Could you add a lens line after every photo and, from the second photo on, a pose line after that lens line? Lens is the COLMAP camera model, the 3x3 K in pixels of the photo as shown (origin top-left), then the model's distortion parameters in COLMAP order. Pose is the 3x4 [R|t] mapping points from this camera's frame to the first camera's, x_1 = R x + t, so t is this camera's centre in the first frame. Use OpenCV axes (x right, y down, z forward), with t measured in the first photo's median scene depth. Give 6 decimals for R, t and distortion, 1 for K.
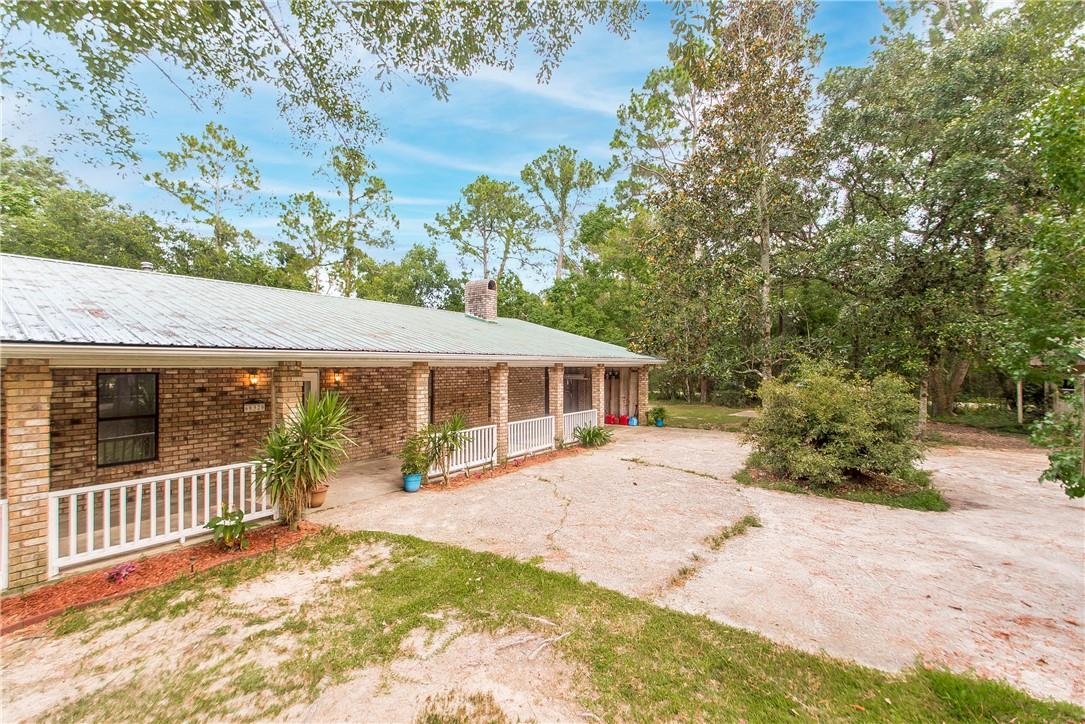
lens RADIAL K [[467.4, 0, 543.1], [0, 467.4, 364.0], [0, 0, 1]] dist [0.018648, -0.008978]
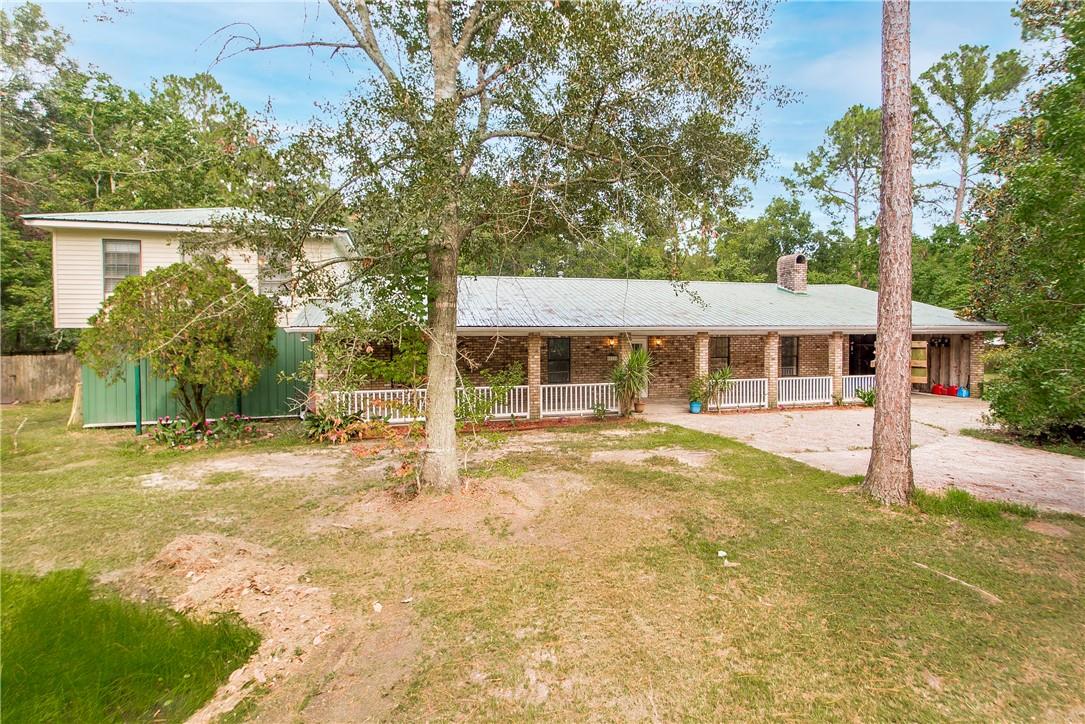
lens RADIAL K [[467.4, 0, 543.1], [0, 467.4, 364.0], [0, 0, 1]] dist [0.018648, -0.008978]
pose [[0.753732, 0.040182, -0.655952, 0.286049], [0.006849, 0.997595, 0.068979, -0.007029], [0.657146, -0.056484, 0.751644, -0.408770]]
